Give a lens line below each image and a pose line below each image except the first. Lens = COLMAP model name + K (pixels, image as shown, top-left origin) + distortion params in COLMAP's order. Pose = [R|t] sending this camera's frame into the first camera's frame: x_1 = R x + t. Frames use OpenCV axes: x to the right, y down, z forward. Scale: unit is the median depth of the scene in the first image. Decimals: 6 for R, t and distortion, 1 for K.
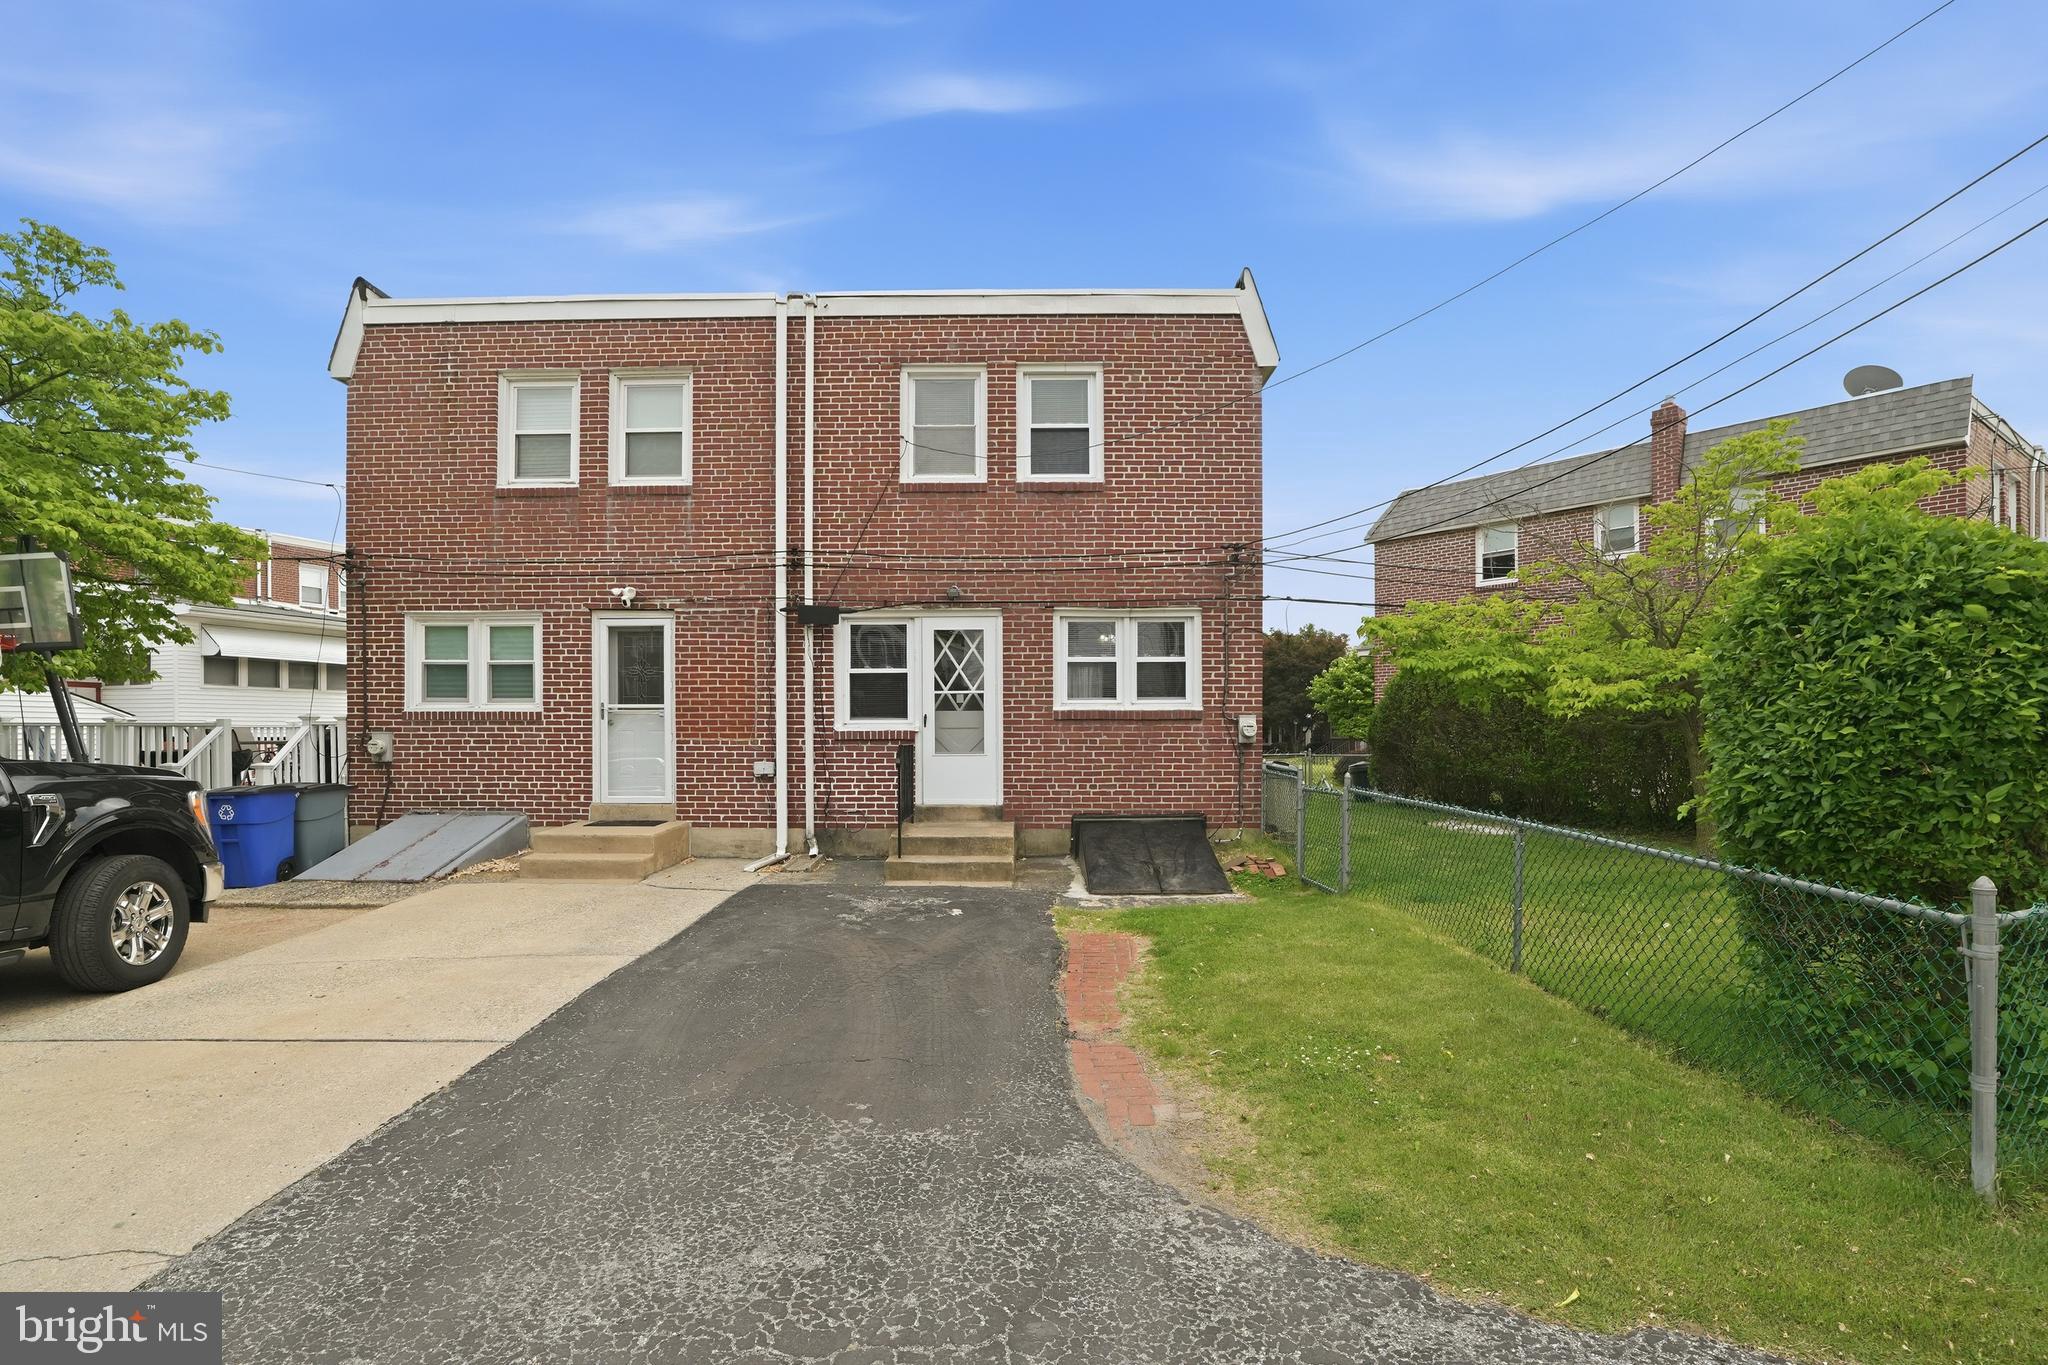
lens RADIAL K [[1015.4, 0, 1018.7], [0, 1015.4, 739.6], [0, 0, 1]] dist [-0.063020, 0.020219]
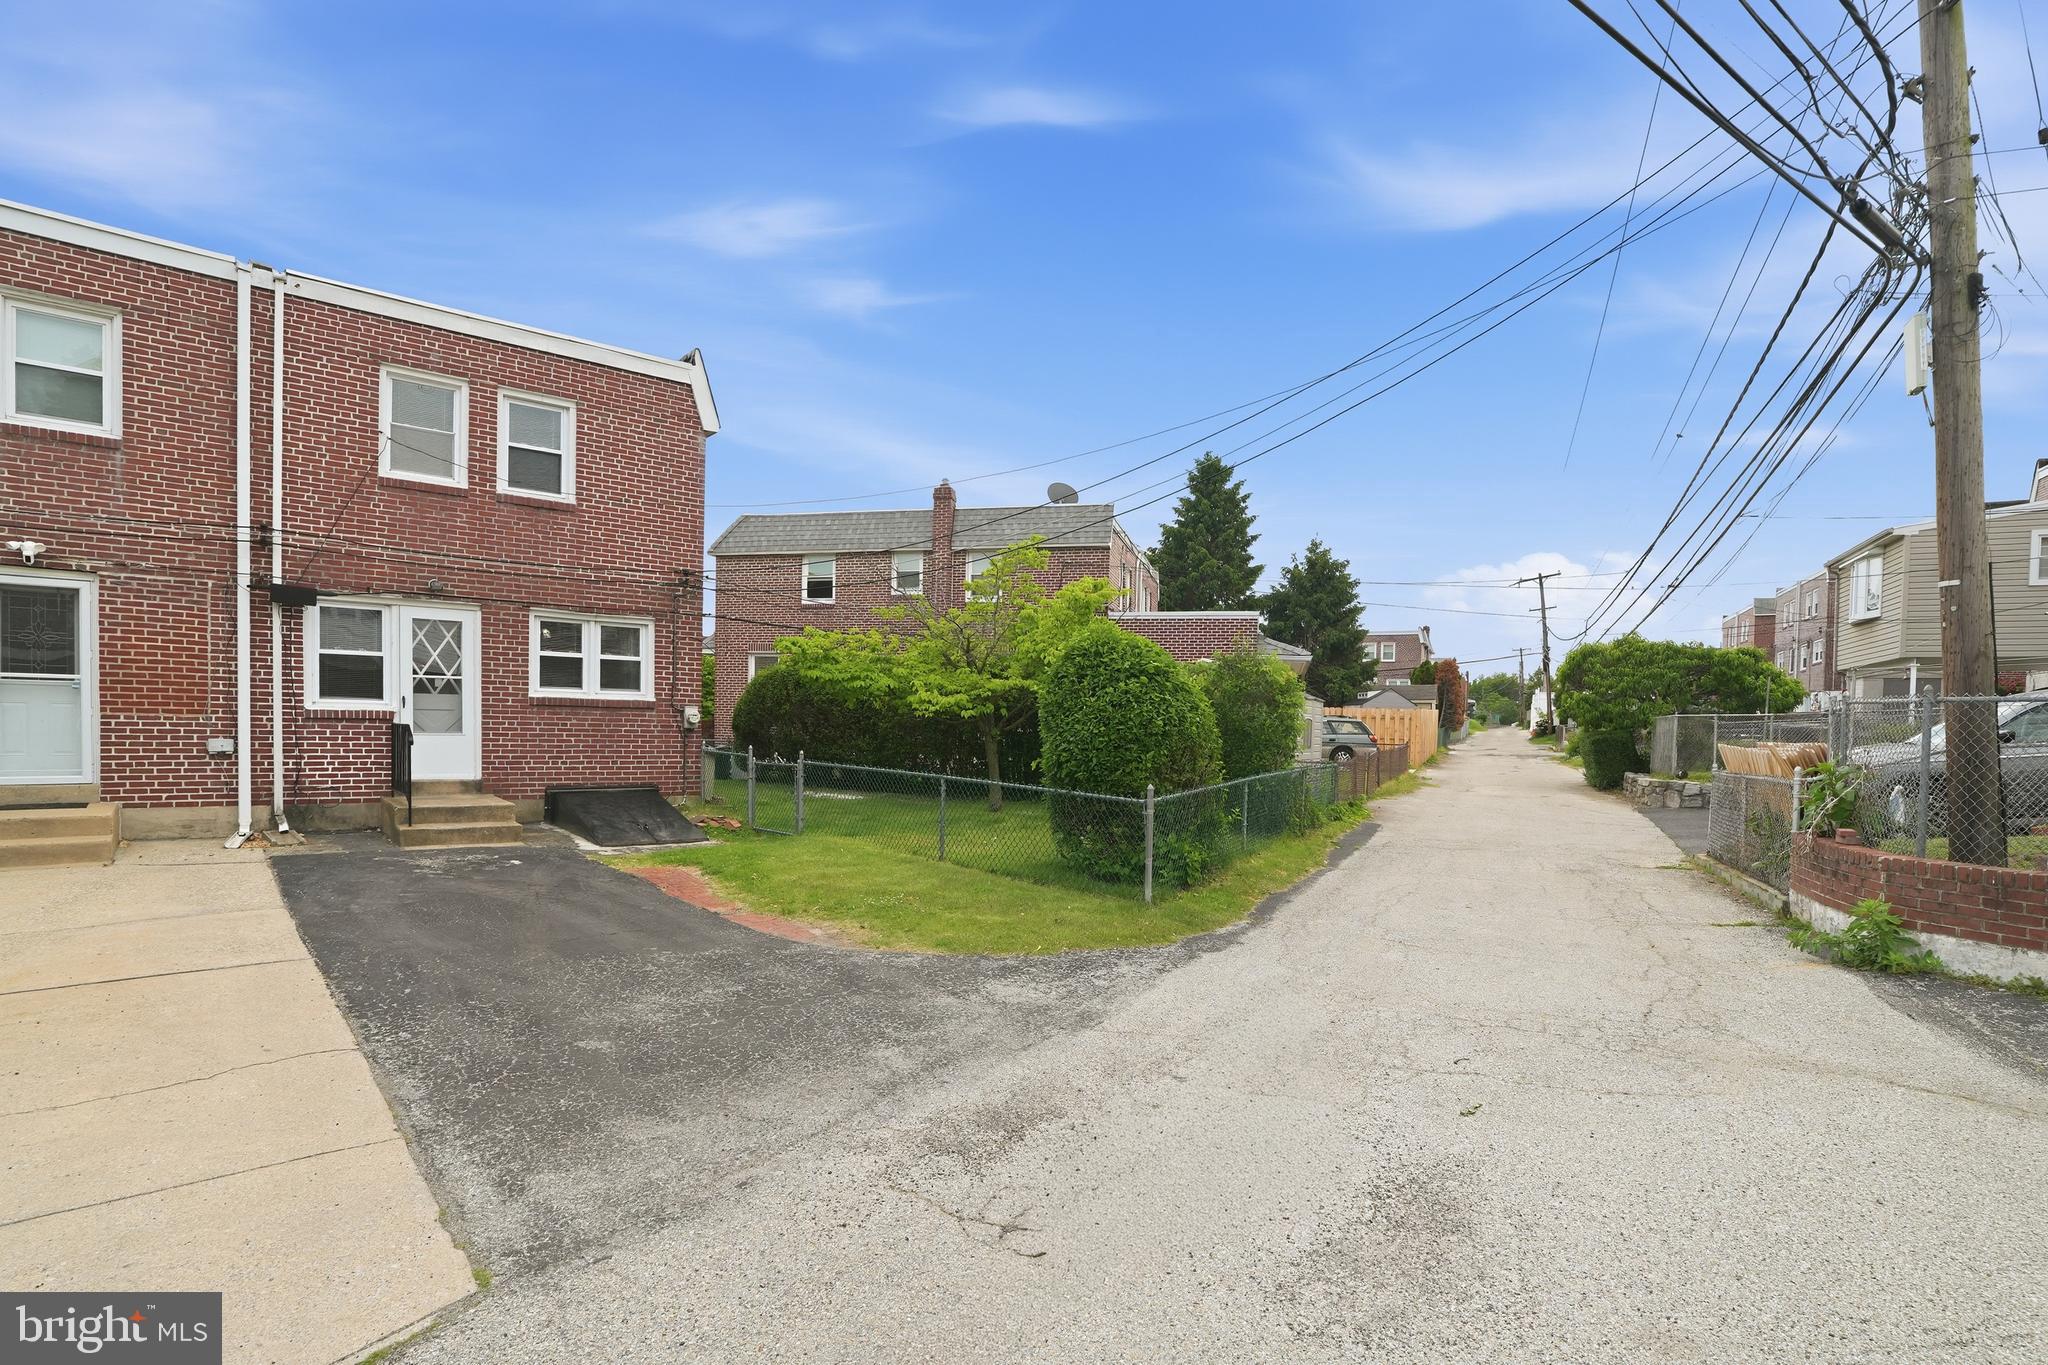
lens RADIAL K [[1015.4, 0, 1018.7], [0, 1015.4, 739.6], [0, 0, 1]] dist [-0.063020, 0.020219]
pose [[0.759110, 0.010618, 0.650876, -0.282827], [-0.019223, 0.999797, 0.006110, 0.001967], [-0.650679, -0.017150, 0.759159, -0.225877]]
